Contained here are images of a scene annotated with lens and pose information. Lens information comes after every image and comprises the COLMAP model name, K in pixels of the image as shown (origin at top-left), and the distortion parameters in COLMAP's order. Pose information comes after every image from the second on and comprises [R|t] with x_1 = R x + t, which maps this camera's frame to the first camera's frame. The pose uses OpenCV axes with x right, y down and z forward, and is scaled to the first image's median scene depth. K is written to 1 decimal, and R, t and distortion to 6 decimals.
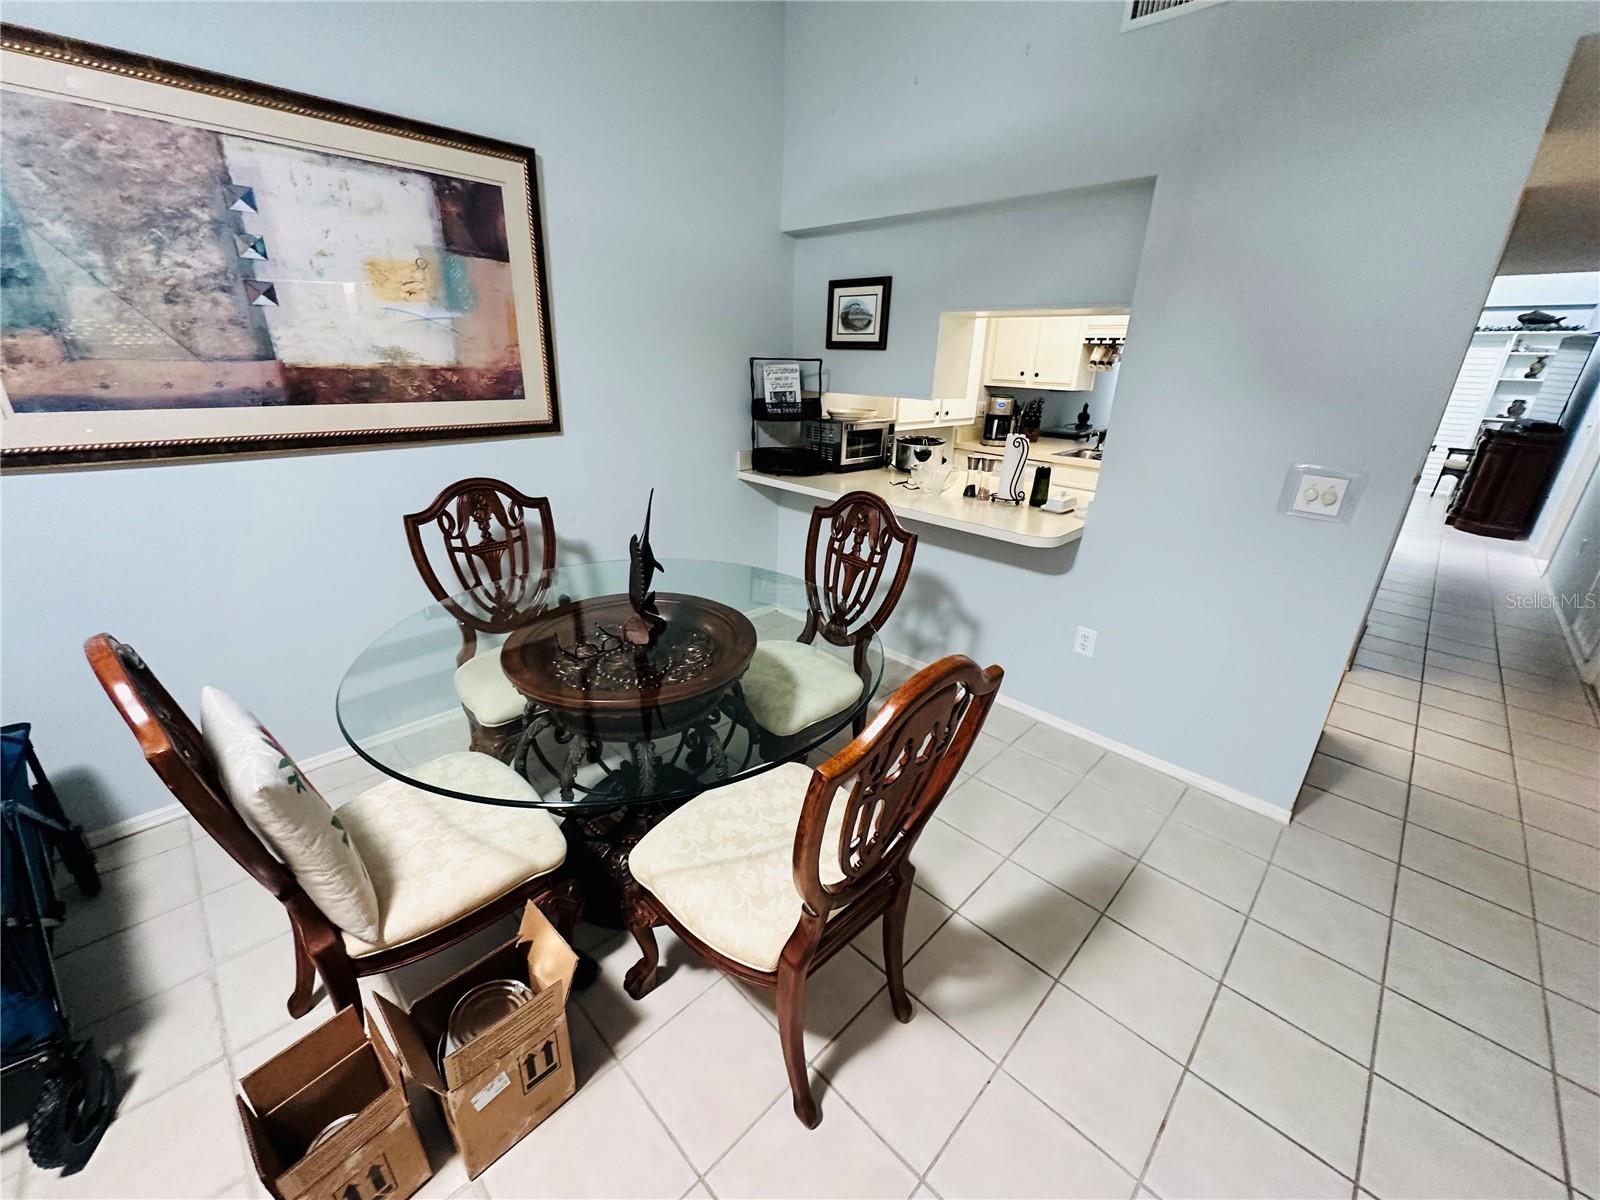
lens RADIAL K [[635.6, 0, 800.4], [0, 635.6, 600.9], [0, 0, 1]] dist [-0.008092, 0.001617]
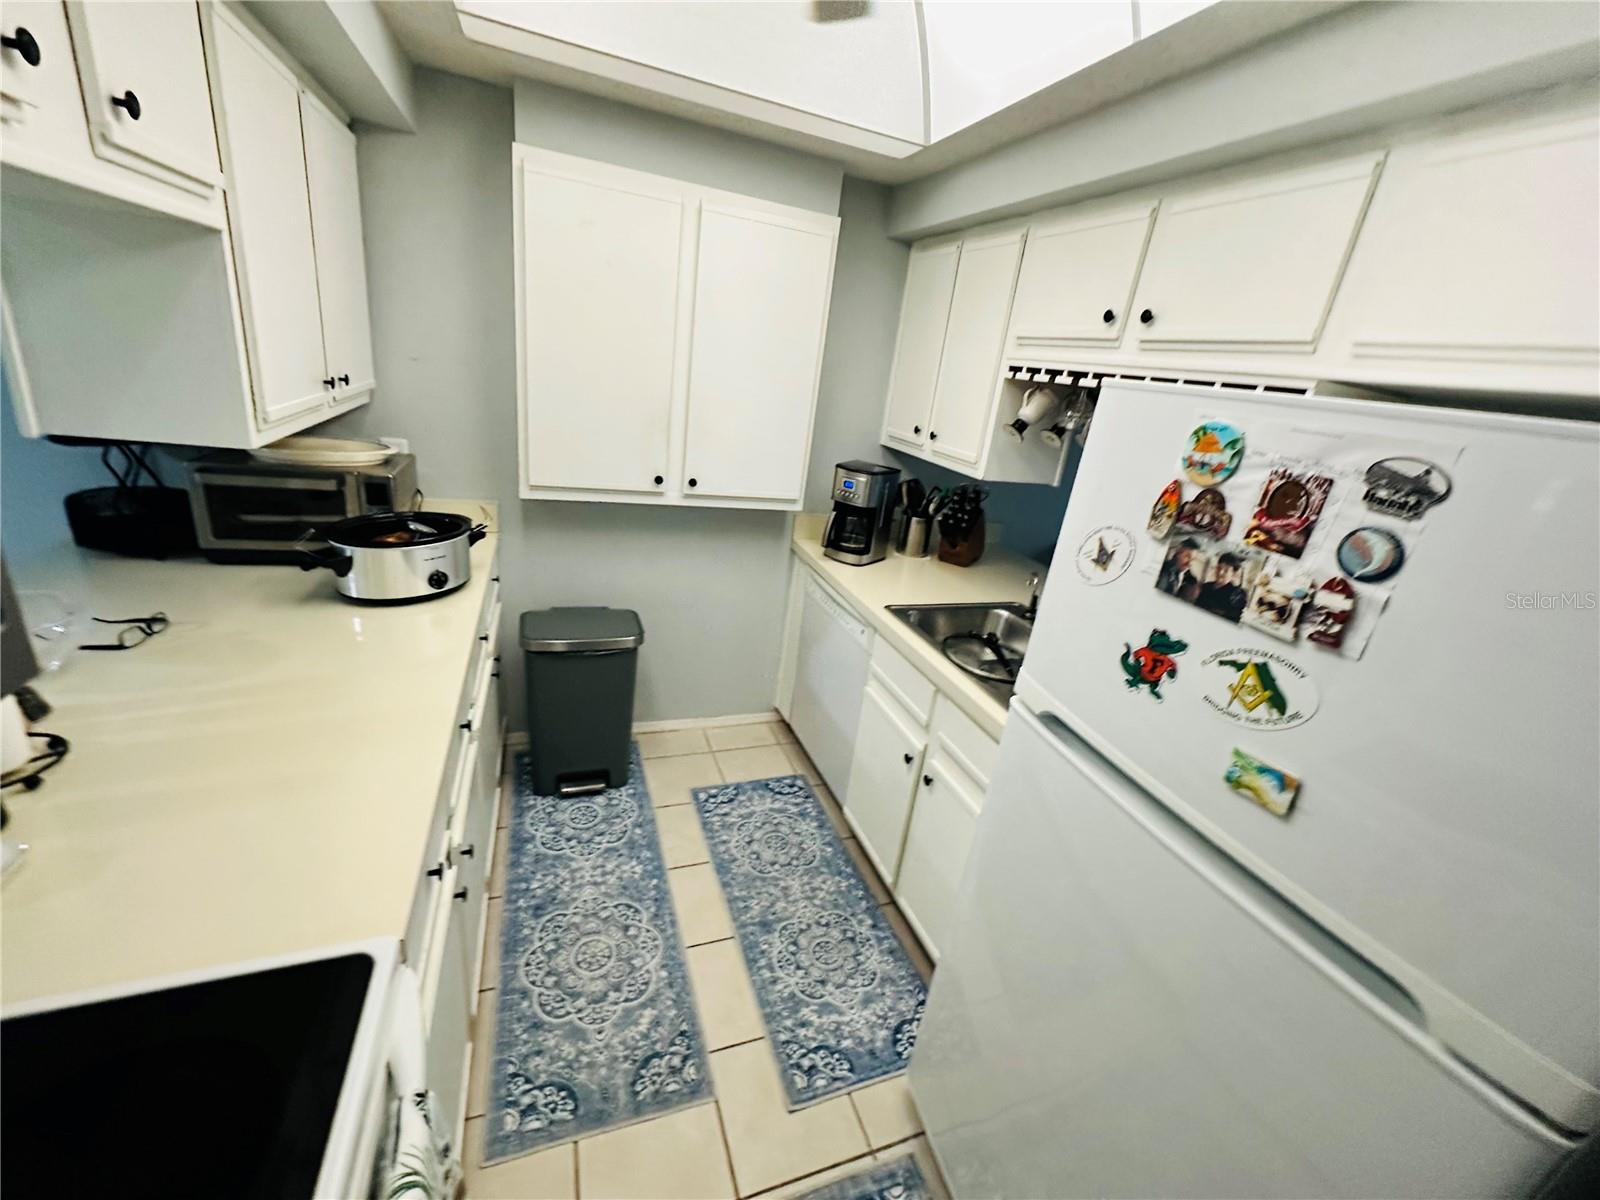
lens RADIAL K [[635.6, 0, 800.4], [0, 635.6, 600.9], [0, 0, 1]] dist [-0.008092, 0.001617]
pose [[0.903511, 0.226663, -0.363719, 0.516728], [-0.243421, 0.969921, -0.000243, -0.223209], [0.352723, 0.088756, 0.931509, 0.557822]]
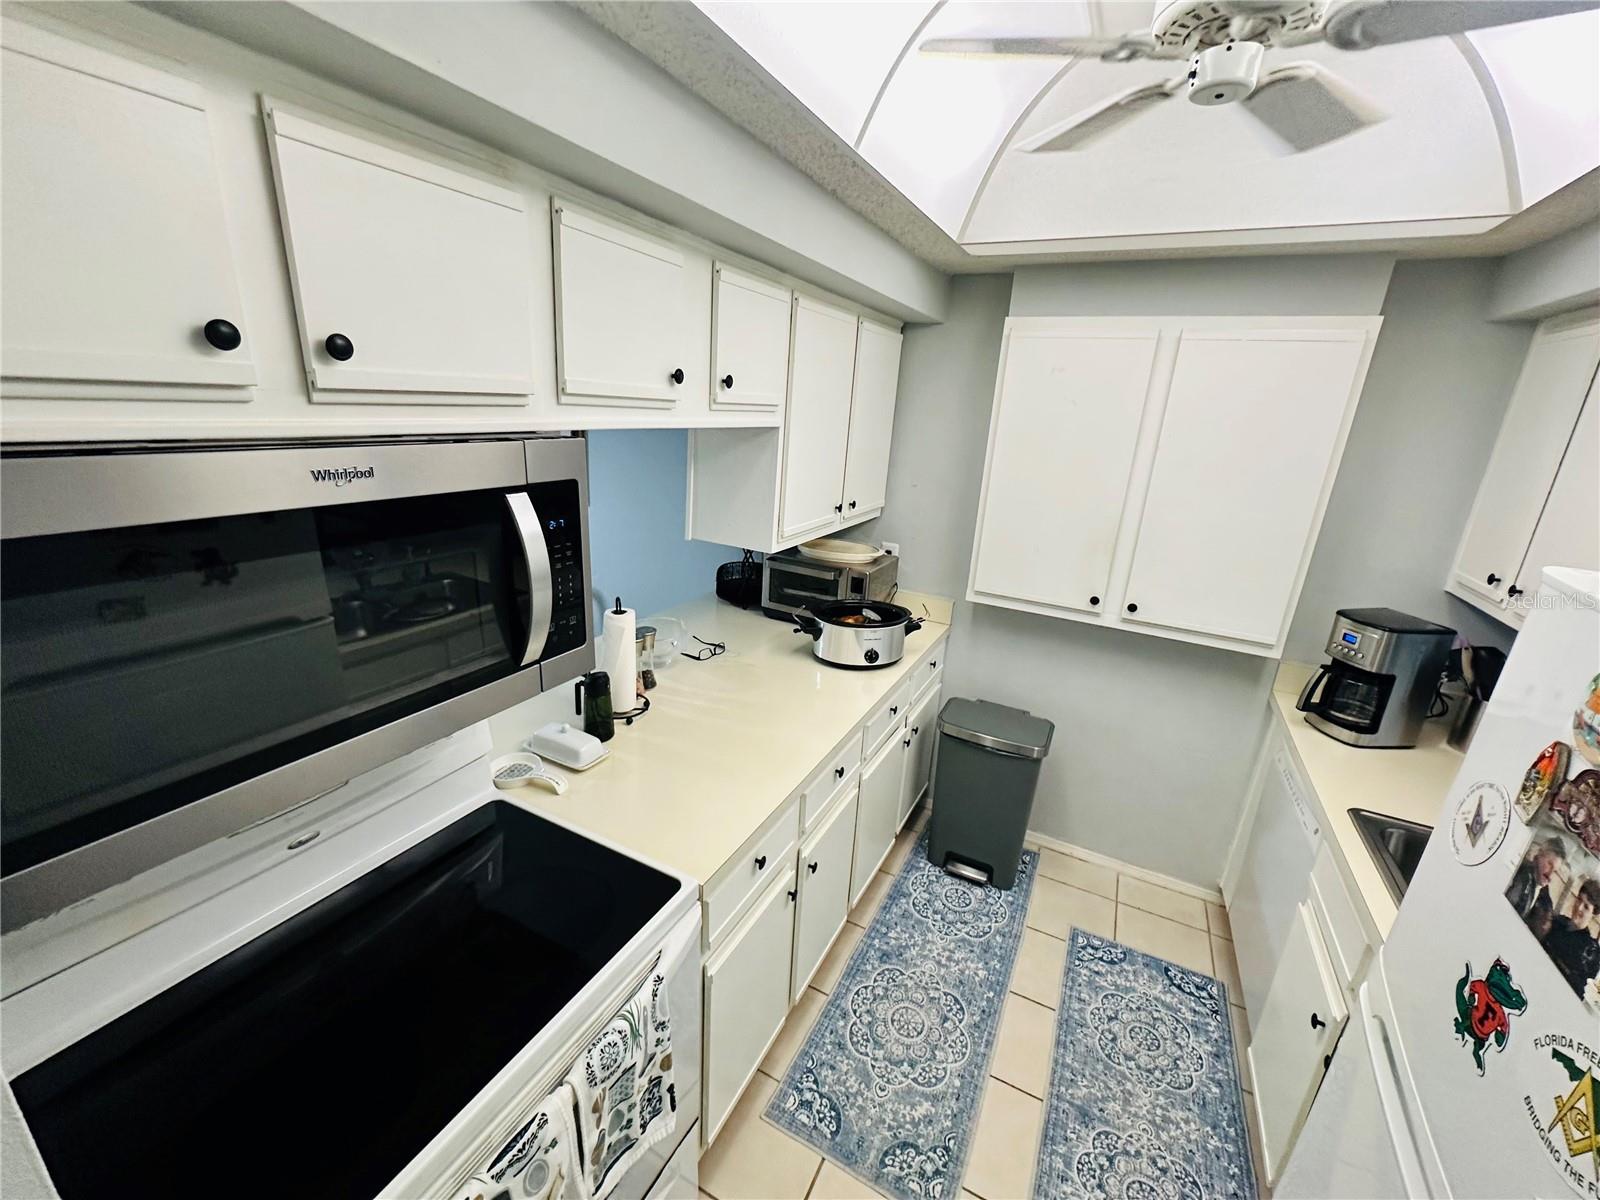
lens RADIAL K [[635.6, 0, 800.4], [0, 635.6, 600.9], [0, 0, 1]] dist [-0.008092, 0.001617]
pose [[0.296665, 0.271212, -0.915660, 0.600347], [-0.389508, 0.909810, 0.143282, -0.269912], [0.871936, 0.314151, 0.375548, 0.587431]]
